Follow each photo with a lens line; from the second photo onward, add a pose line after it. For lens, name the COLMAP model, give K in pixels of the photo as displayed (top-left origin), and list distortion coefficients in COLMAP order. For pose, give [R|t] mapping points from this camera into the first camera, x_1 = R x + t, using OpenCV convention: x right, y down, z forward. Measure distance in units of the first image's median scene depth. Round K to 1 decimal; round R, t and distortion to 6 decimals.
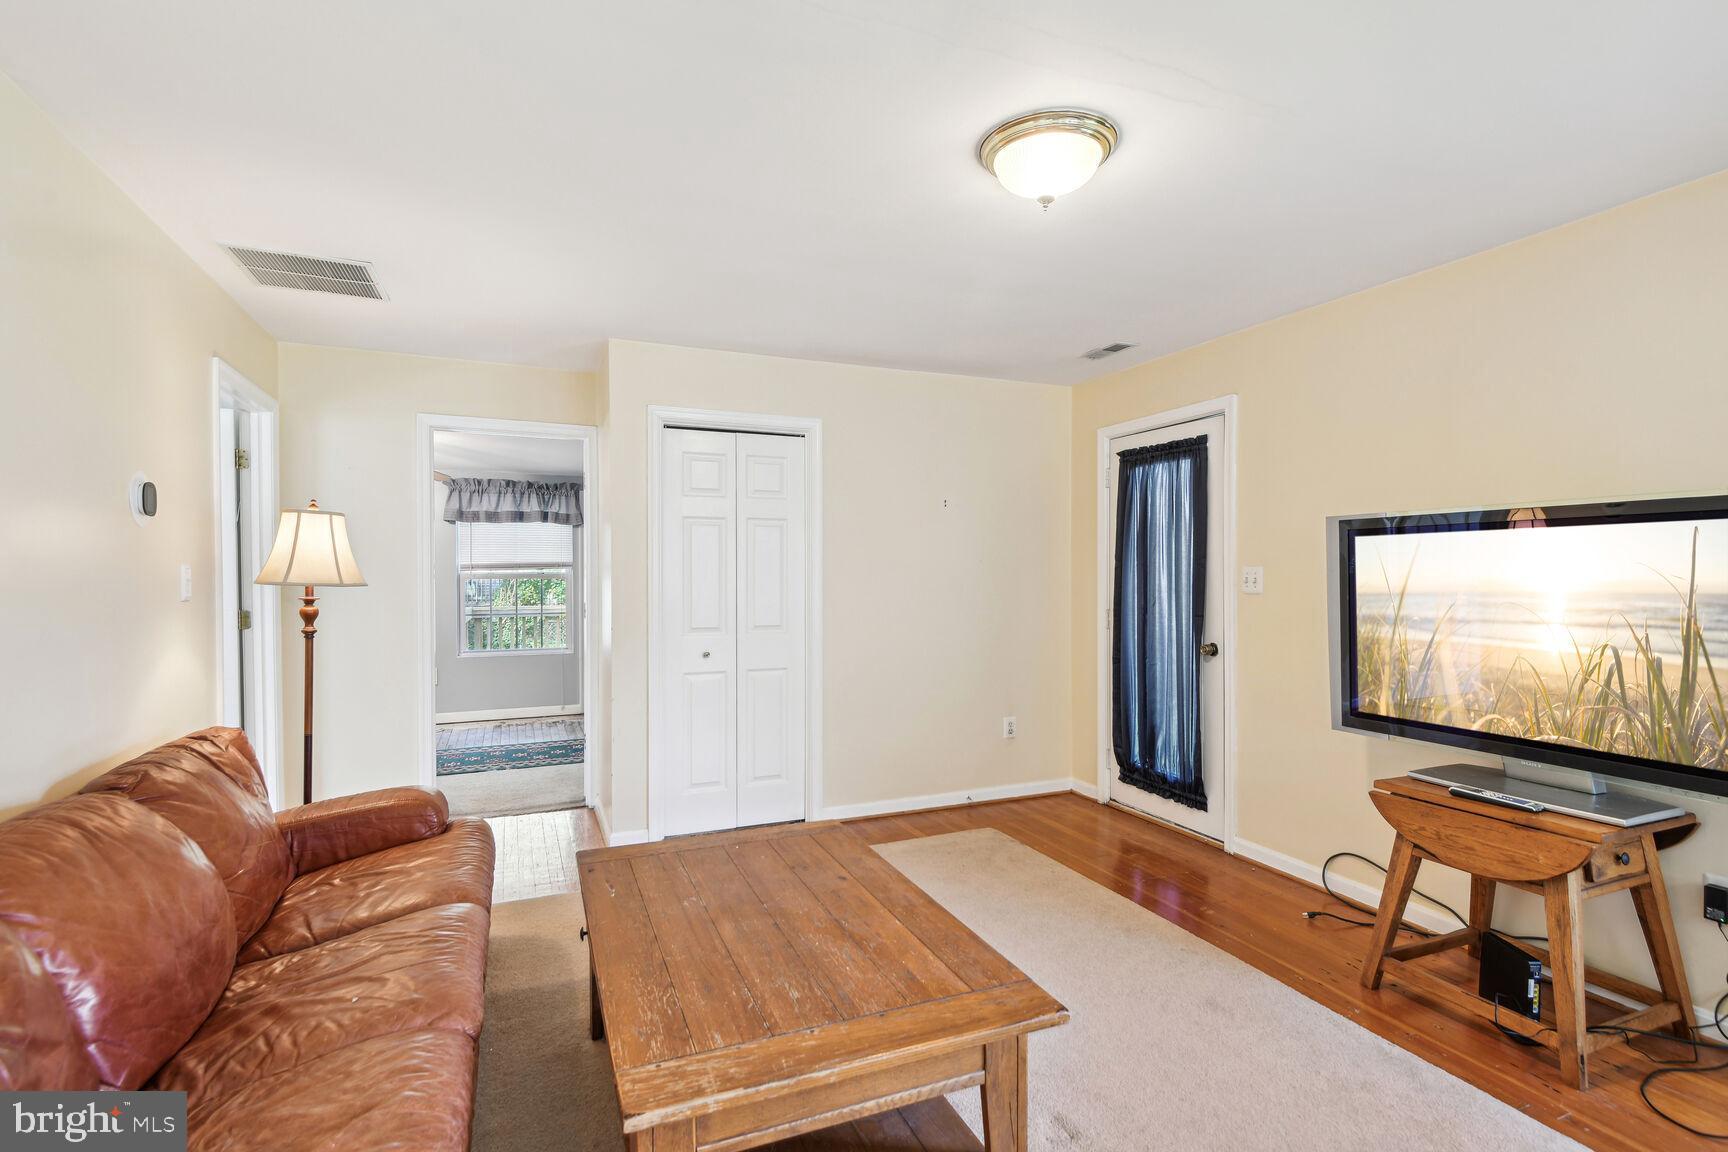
lens RADIAL K [[793.5, 0, 850.1], [0, 793.5, 574.3], [0, 0, 1]] dist [-0.023128, -0.000430]
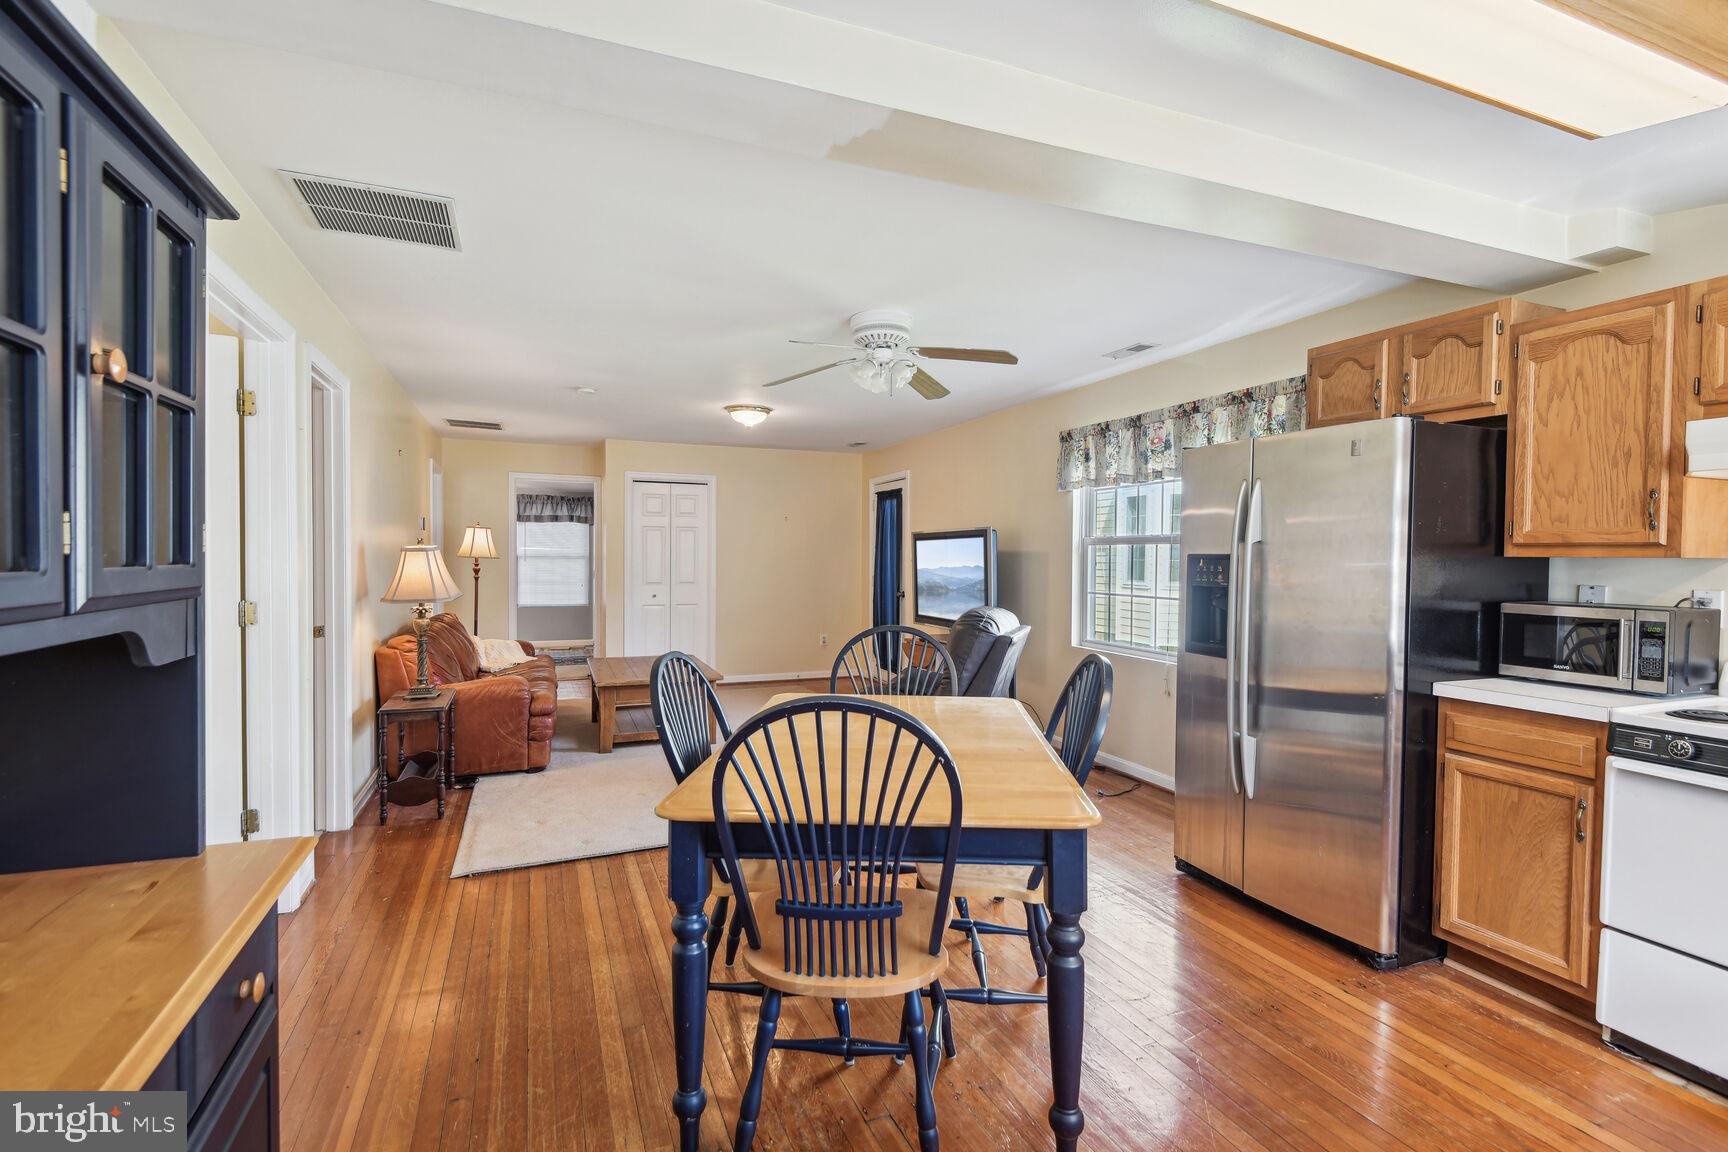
lens RADIAL K [[793.5, 0, 863.3], [0, 793.5, 568.1], [0, 0, 1]] dist [-0.023128, -0.000430]
pose [[0.999944, 0.008988, -0.005655, 0.283235], [-0.008918, 0.999885, 0.012285, 0.002648], [0.005765, -0.012234, 0.999909, -0.789225]]
